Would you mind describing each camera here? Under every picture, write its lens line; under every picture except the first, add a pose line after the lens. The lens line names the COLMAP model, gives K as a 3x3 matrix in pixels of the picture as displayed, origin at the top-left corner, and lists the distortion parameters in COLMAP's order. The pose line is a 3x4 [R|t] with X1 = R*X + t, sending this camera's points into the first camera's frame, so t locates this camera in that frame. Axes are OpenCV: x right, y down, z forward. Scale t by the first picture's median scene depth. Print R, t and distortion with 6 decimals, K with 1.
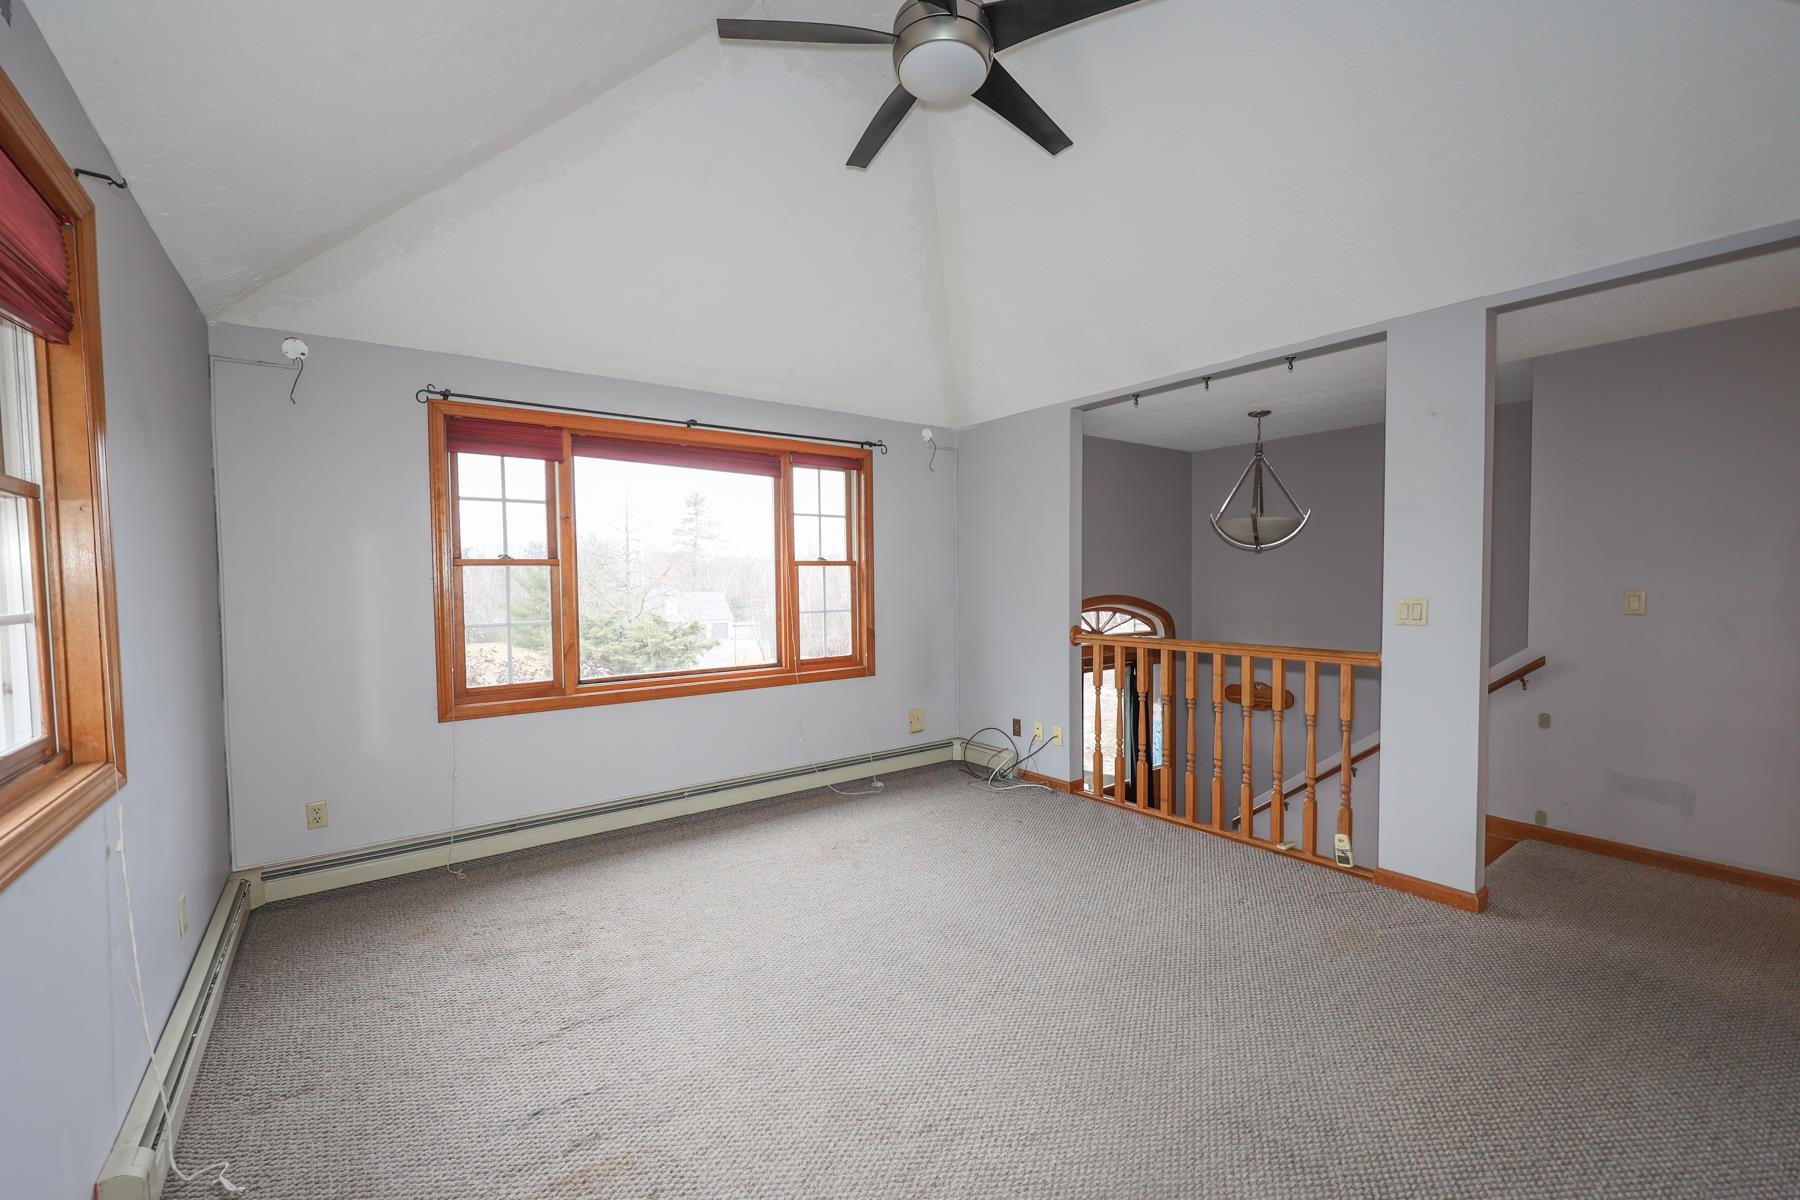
lens RADIAL K [[735.8, 0, 903.0], [0, 735.8, 605.8], [0, 0, 1]] dist [0.001470, 0.000300]
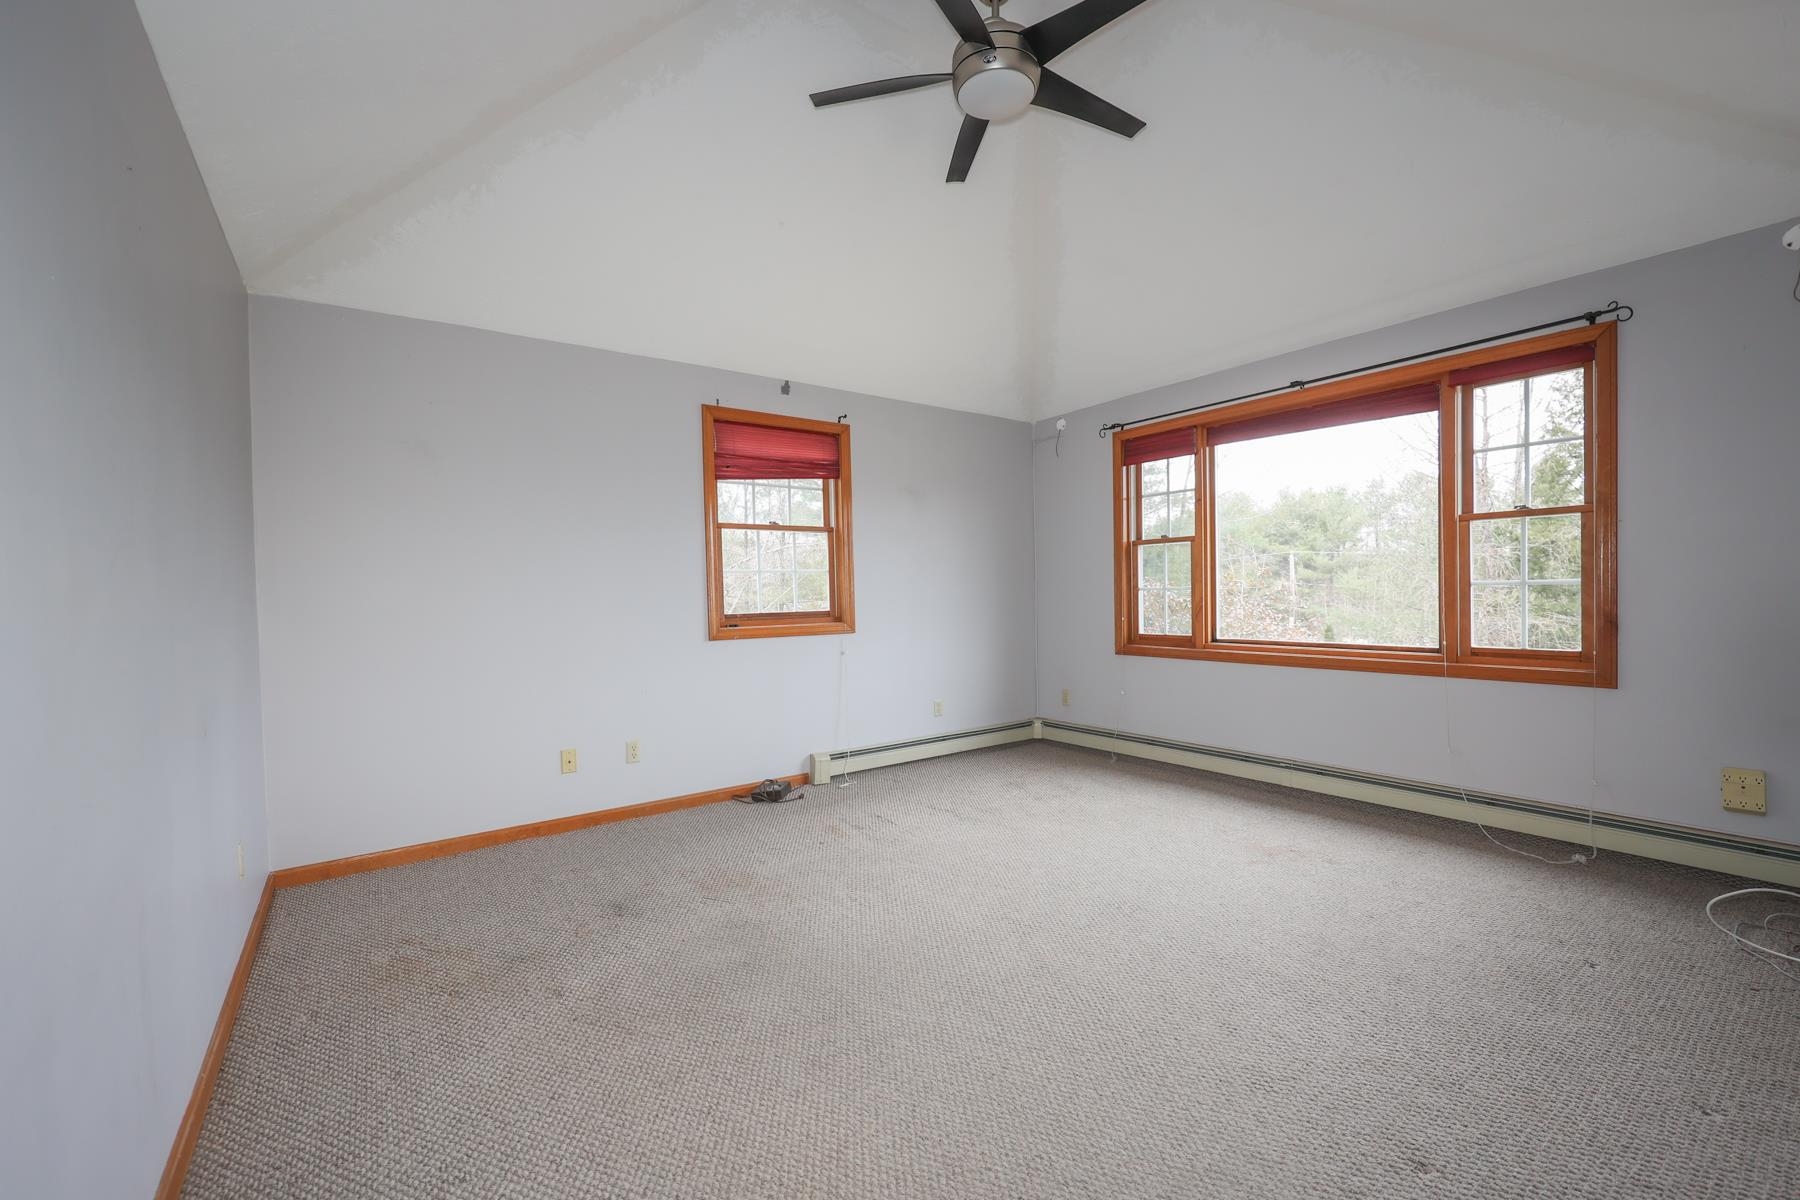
lens RADIAL K [[735.8, 0, 903.0], [0, 735.8, 605.8], [0, 0, 1]] dist [0.001470, 0.000300]
pose [[-0.003850, 0.027790, -0.999606, 0.738283], [-0.022696, 0.999354, 0.027870, 0.029259], [0.999735, 0.022795, -0.003217, 0.526320]]
